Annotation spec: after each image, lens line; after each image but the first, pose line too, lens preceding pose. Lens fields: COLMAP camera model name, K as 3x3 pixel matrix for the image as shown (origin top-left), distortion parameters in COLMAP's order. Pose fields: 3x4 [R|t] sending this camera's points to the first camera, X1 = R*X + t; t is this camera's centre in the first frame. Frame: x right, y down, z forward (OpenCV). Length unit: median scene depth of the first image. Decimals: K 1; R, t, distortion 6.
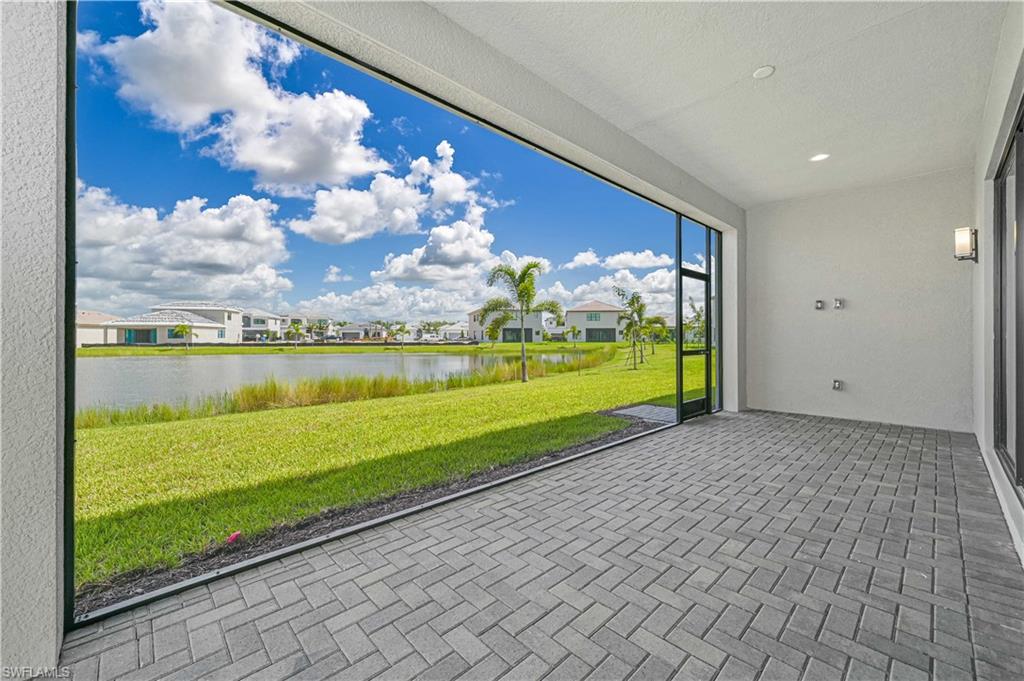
lens RADIAL K [[404.3, 0, 509.3], [0, 404.3, 336.1], [0, 0, 1]] dist [-0.003587, 0.000475]
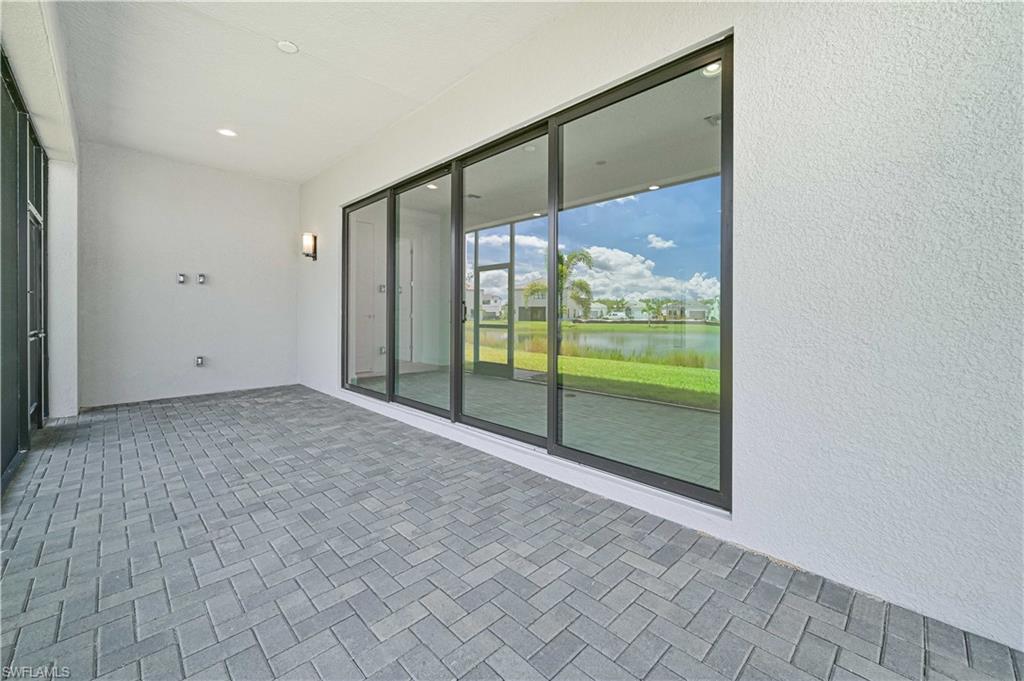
lens RADIAL K [[404.3, 0, 528.3], [0, 404.3, 320.9], [0, 0, 1]] dist [-0.003587, 0.000475]
pose [[-0.031710, -0.018437, 0.999327, -0.418369], [-0.005252, 0.999819, 0.018280, -0.000123], [-0.999483, -0.004669, -0.031801, 0.464341]]
